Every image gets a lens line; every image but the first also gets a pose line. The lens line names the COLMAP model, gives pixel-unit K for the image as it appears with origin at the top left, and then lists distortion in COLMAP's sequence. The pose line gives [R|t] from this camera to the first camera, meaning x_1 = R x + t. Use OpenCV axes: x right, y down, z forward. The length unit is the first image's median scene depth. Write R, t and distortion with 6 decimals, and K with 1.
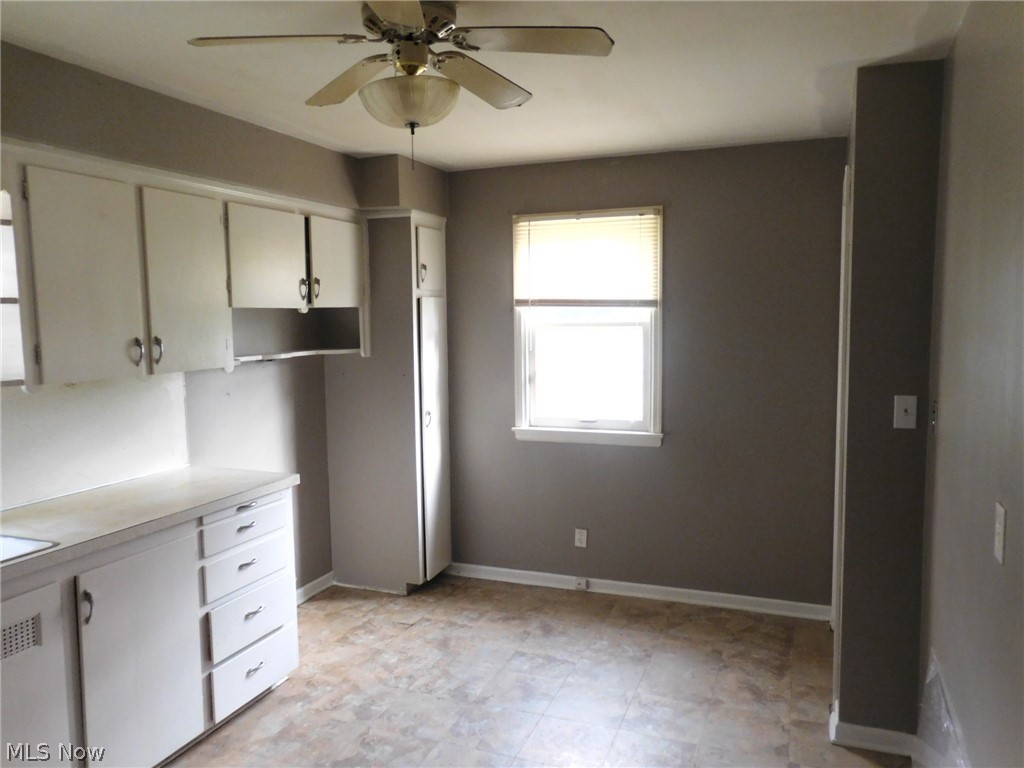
lens RADIAL K [[770.4, 0, 515.2], [0, 770.4, 386.7], [0, 0, 1]] dist [-0.038995, 0.085642]
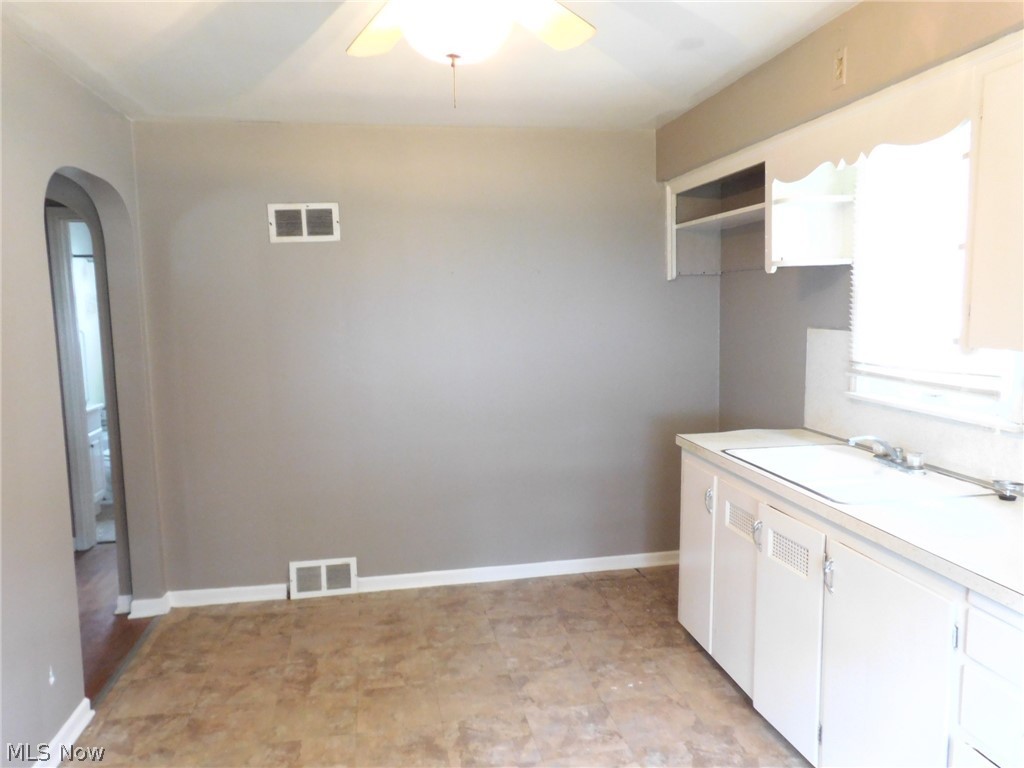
lens RADIAL K [[770.4, 0, 515.2], [0, 770.4, 386.7], [0, 0, 1]] dist [-0.038995, 0.085642]
pose [[-0.850632, 0.088653, -0.518233, 0.159121], [-0.020167, 0.979454, 0.200656, -0.081278], [0.525375, 0.181135, -0.831367, 0.997876]]
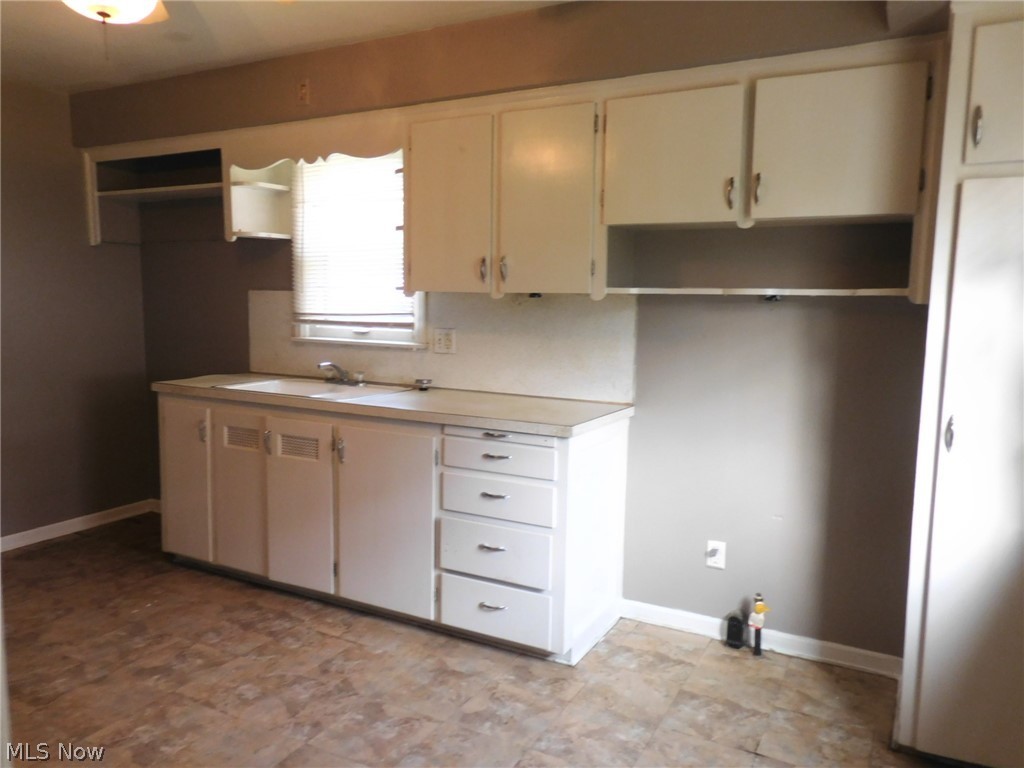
lens RADIAL K [[770.4, 0, 515.2], [0, 770.4, 386.7], [0, 0, 1]] dist [-0.038995, 0.085642]
pose [[-0.121363, 0.127275, -0.984415, 0.472593], [-0.106696, 0.984327, 0.140417, -0.031893], [0.986857, 0.122075, -0.105881, 0.927550]]
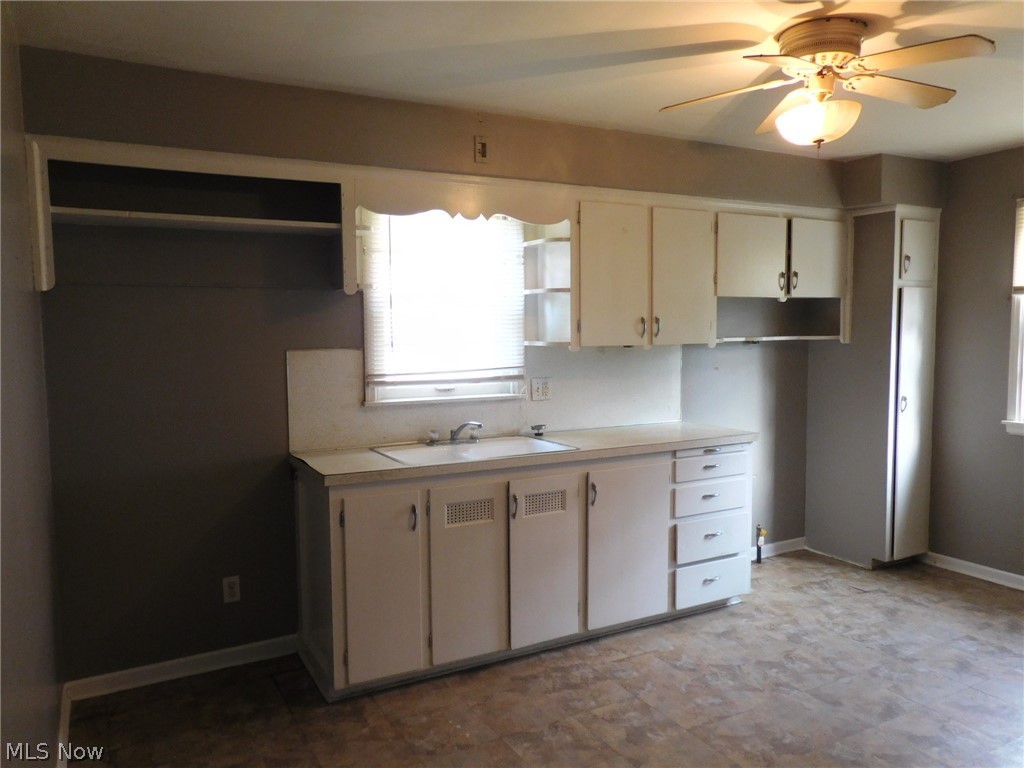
lens RADIAL K [[770.4, 0, 515.2], [0, 770.4, 386.7], [0, 0, 1]] dist [-0.038995, 0.085642]
pose [[0.768380, 0.055771, -0.637559, 0.171237], [-0.061705, 0.998011, 0.012935, 0.044657], [0.637012, 0.029402, 0.770293, -0.160629]]
